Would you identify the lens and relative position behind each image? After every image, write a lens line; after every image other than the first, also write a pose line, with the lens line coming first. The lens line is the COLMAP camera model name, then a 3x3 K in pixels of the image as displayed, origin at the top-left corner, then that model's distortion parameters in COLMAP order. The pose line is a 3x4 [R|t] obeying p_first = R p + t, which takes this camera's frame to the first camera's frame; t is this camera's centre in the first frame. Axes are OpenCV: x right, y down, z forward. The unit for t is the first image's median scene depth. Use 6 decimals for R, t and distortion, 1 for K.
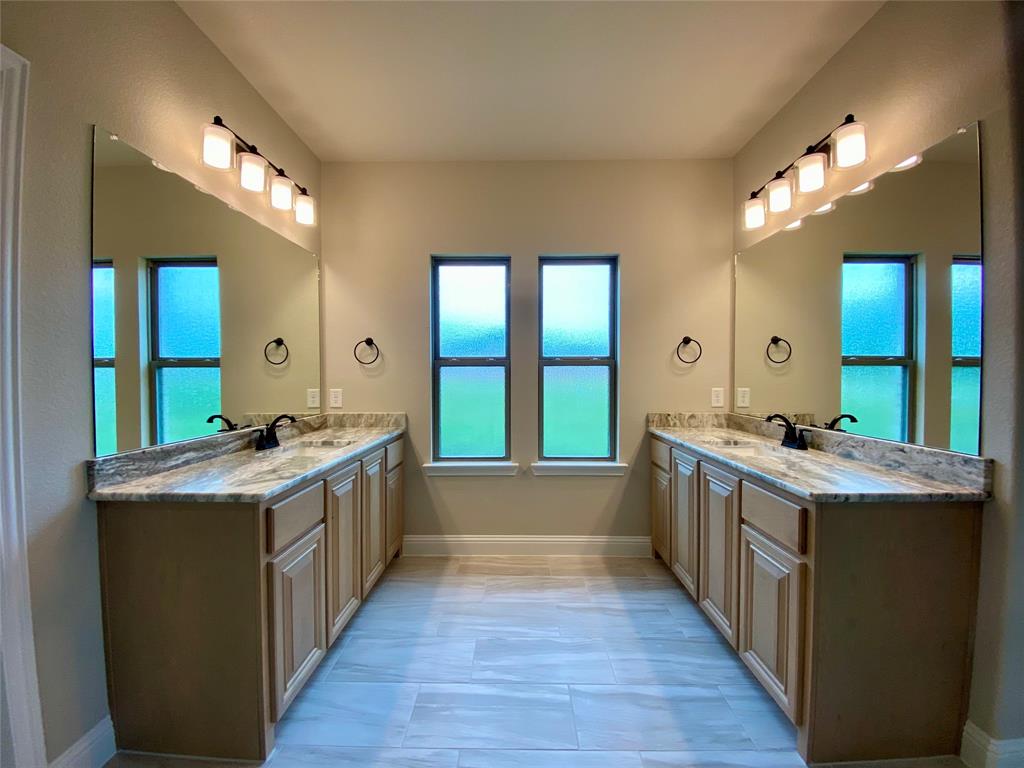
lens RADIAL K [[409.8, 0, 506.3], [0, 409.8, 382.7], [0, 0, 1]] dist [0.005749, -0.012381]
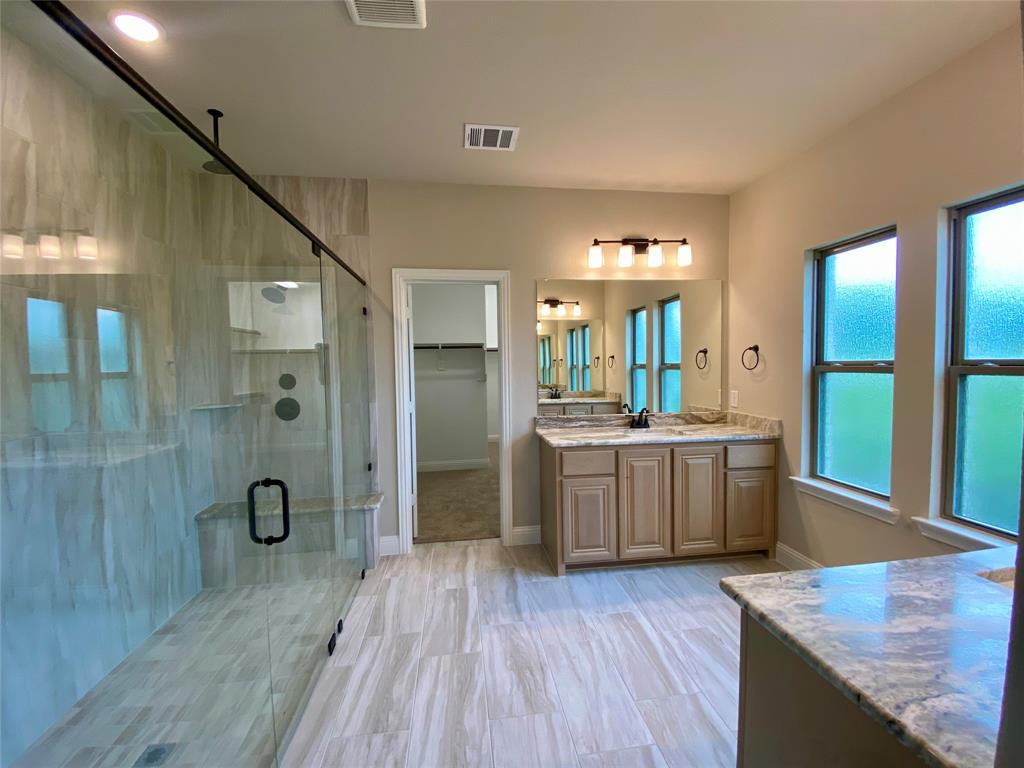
lens RADIAL K [[409.8, 0, 515.2], [0, 409.8, 380.1], [0, 0, 1]] dist [0.005749, -0.012381]
pose [[0.149763, 0.037757, -0.988001, 0.662968], [-0.003280, 0.999284, 0.037691, -0.059802], [0.988716, -0.002404, 0.149780, 0.232865]]
